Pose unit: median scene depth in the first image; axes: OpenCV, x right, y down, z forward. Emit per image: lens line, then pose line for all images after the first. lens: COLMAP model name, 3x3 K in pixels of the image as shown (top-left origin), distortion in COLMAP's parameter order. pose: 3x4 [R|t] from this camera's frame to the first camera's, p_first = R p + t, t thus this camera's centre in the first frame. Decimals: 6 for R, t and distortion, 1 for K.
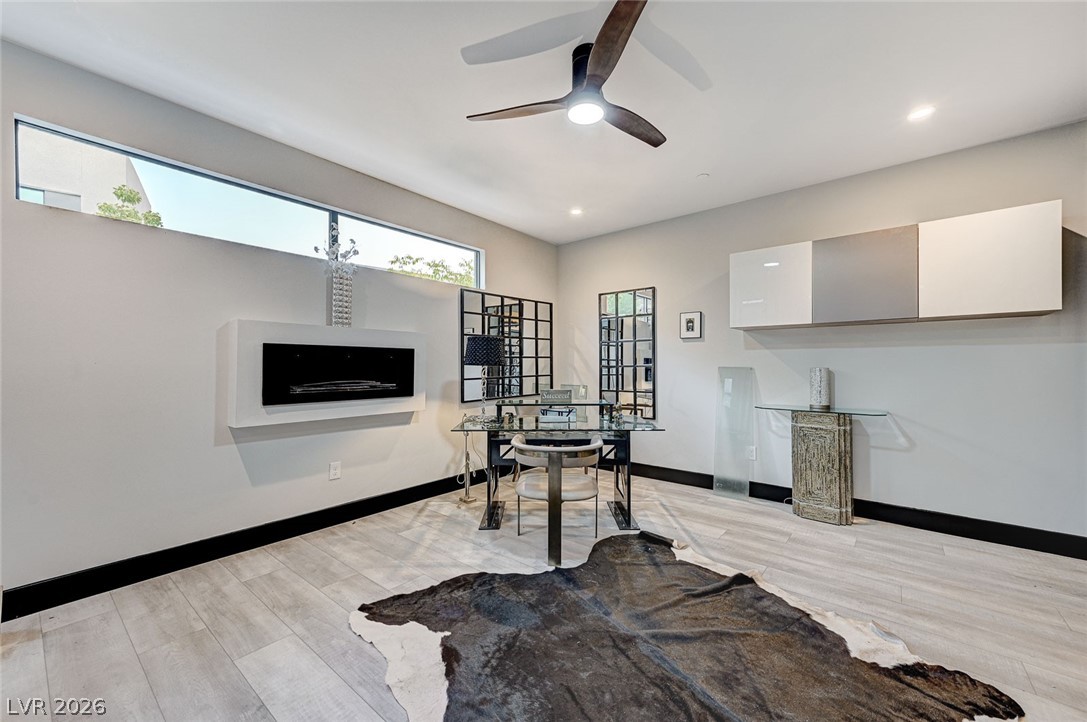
lens RADIAL K [[430.8, 0, 544.2], [0, 430.8, 366.0], [0, 0, 1]] dist [0.007674, 0.000140]
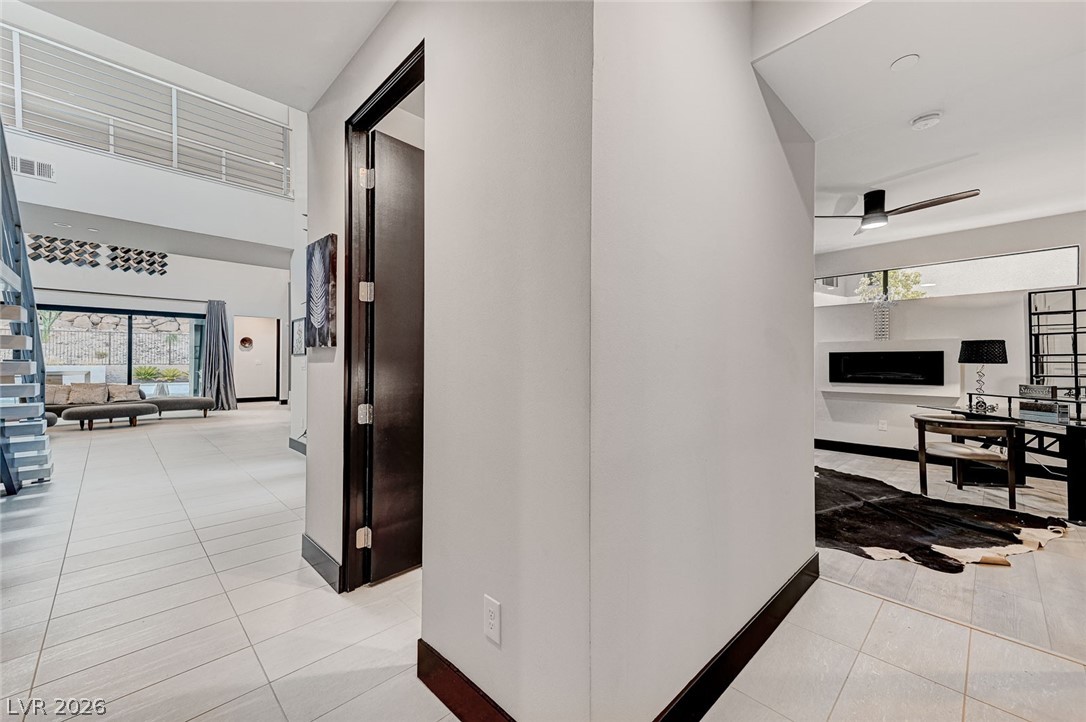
lens RADIAL K [[430.4, 0, 544.3], [0, 430.4, 362.9], [0, 0, 1]] dist [0.007674, 0.000140]
pose [[-0.121698, -0.006954, -0.992543, 1.536579], [-0.001536, 0.999976, -0.006818, 0.013591], [0.992566, 0.000695, -0.121705, -0.127610]]
